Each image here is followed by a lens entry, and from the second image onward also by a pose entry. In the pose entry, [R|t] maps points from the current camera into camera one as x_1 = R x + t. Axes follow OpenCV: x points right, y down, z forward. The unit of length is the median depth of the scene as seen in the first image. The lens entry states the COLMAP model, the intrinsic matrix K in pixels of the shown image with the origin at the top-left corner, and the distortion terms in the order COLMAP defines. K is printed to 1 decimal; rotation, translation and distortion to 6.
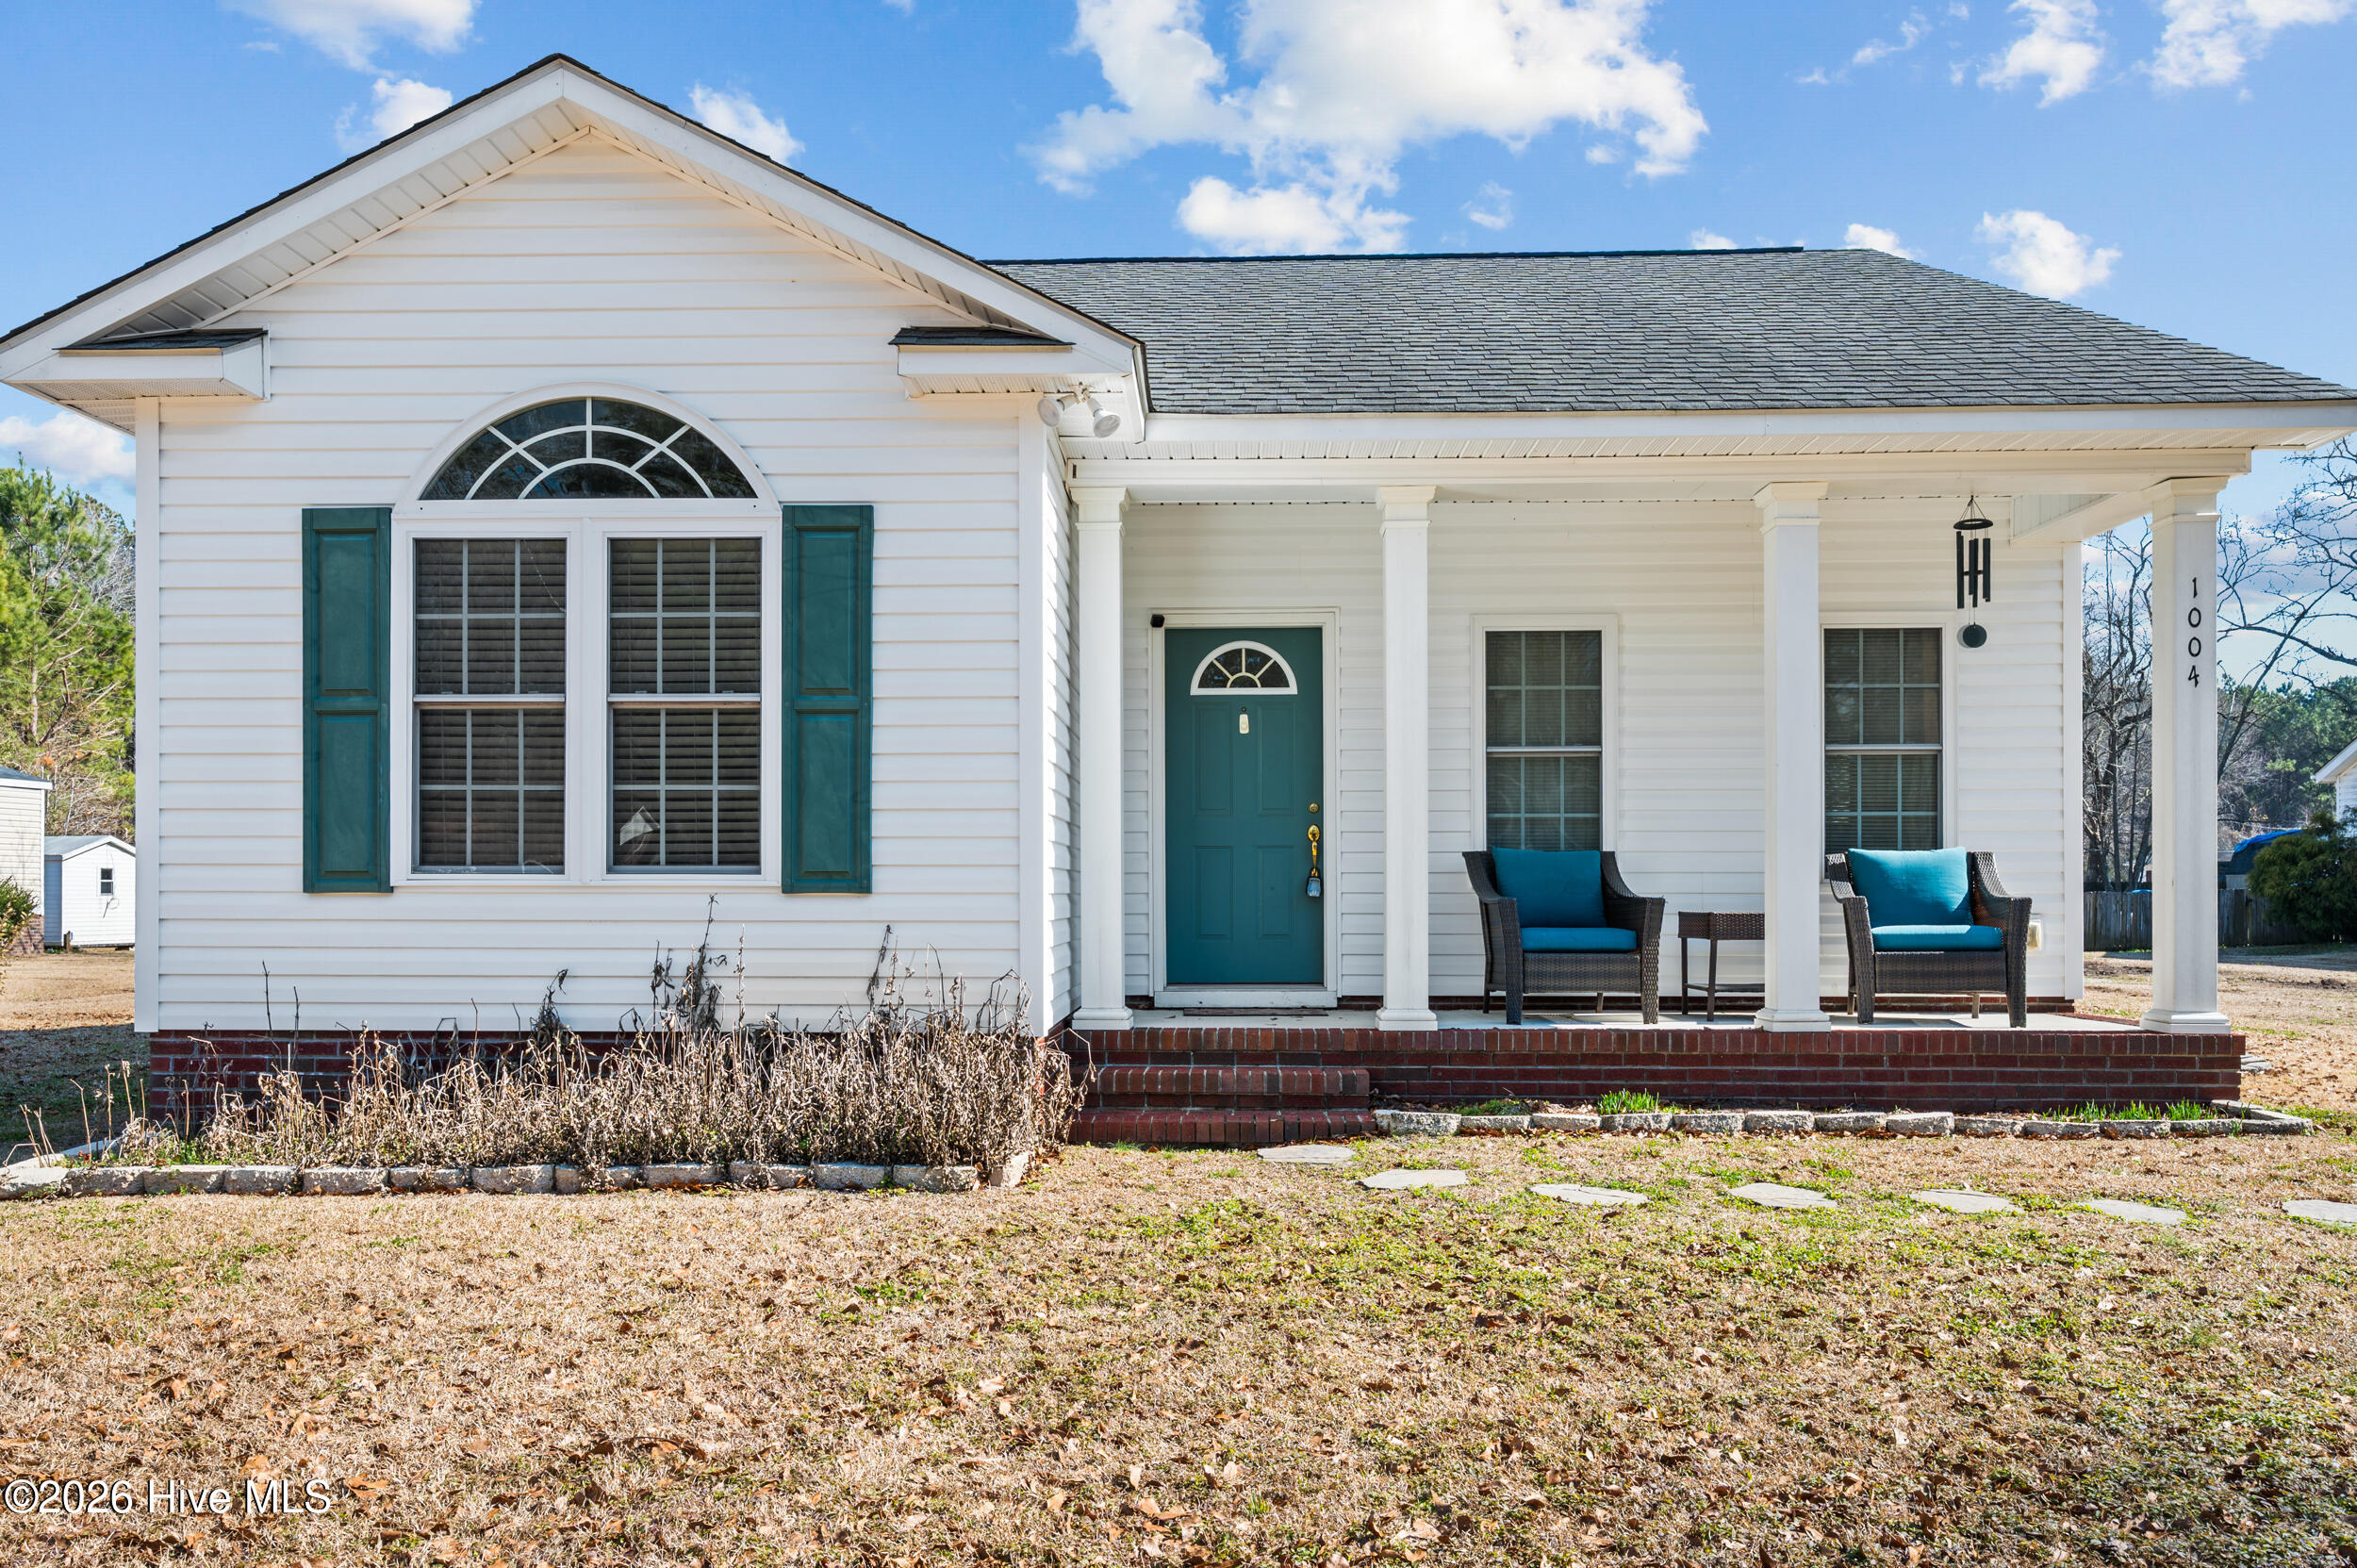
lens RADIAL K [[1637.8, 0, 1194.0], [0, 1637.8, 870.6], [0, 0, 1]] dist [0.008568, 0.003697]
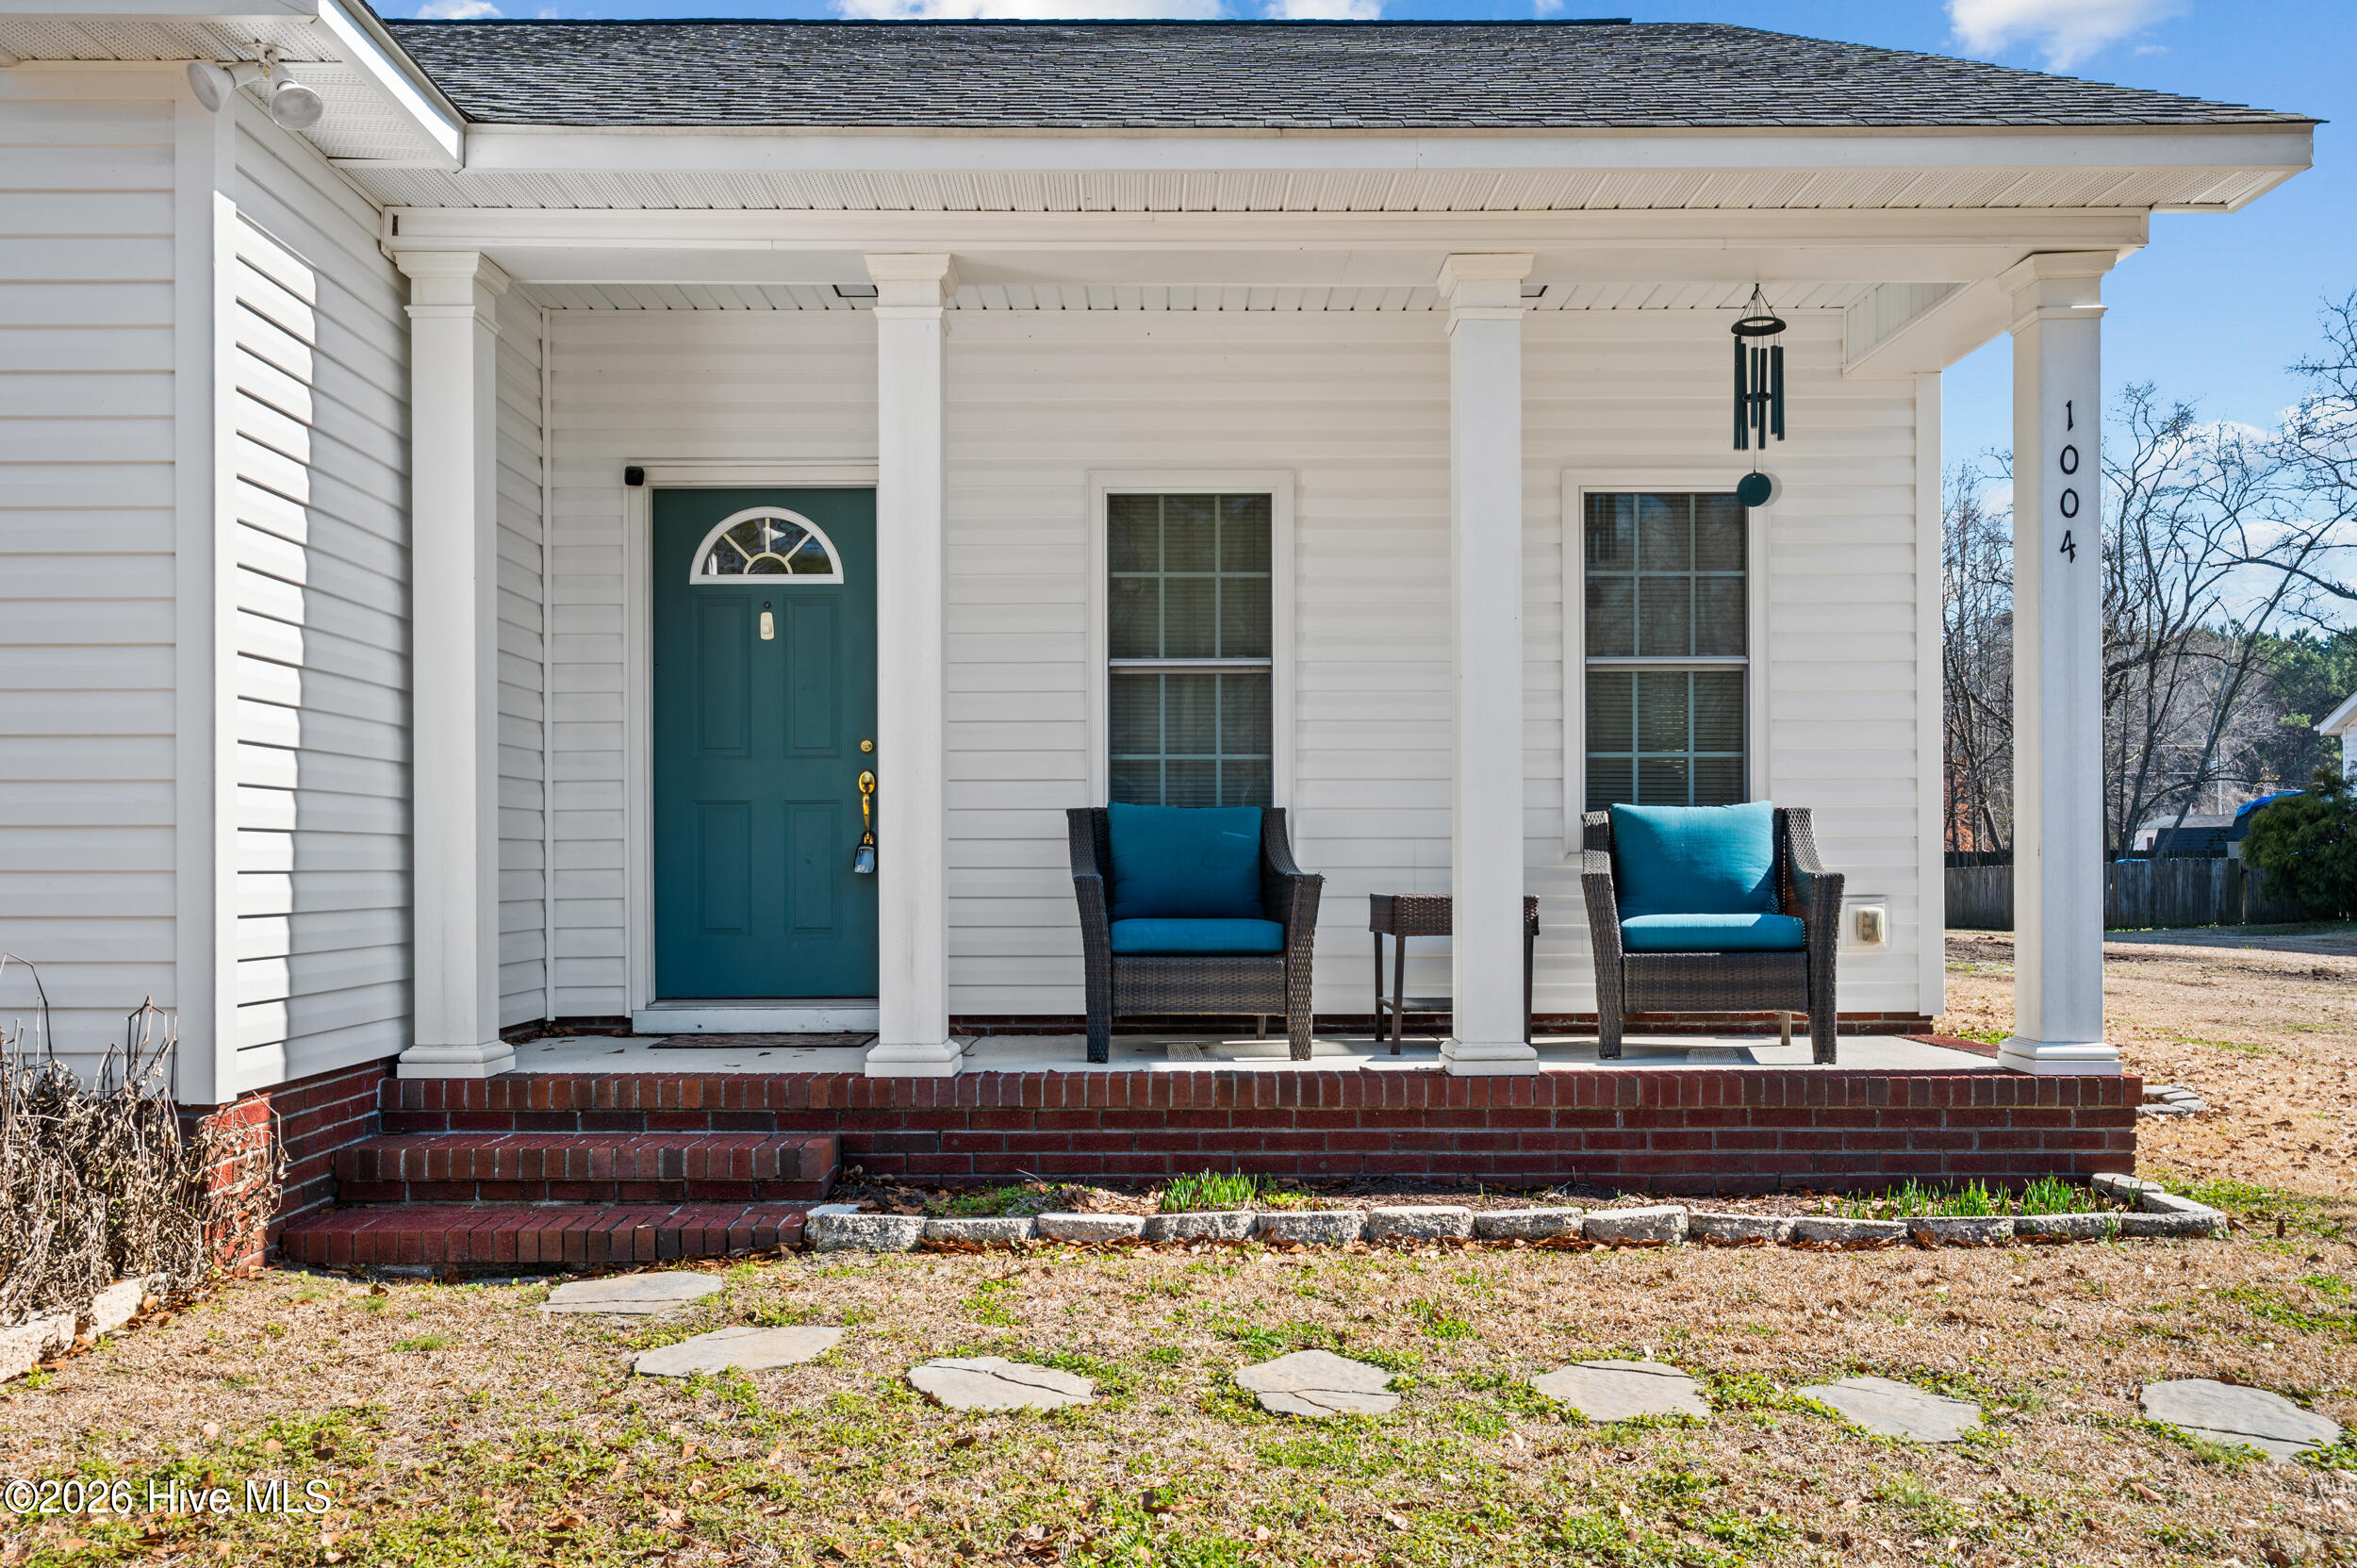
lens RADIAL K [[1838.1, 0, 1173.5], [0, 1838.1, 839.1], [0, 0, 1]] dist [0.008861, 0.002548]
pose [[0.999338, -0.001204, 0.036372, 0.194921], [0.001193, 0.999999, 0.000337, 0.001375], [-0.036372, -0.000293, 0.999338, 0.234536]]
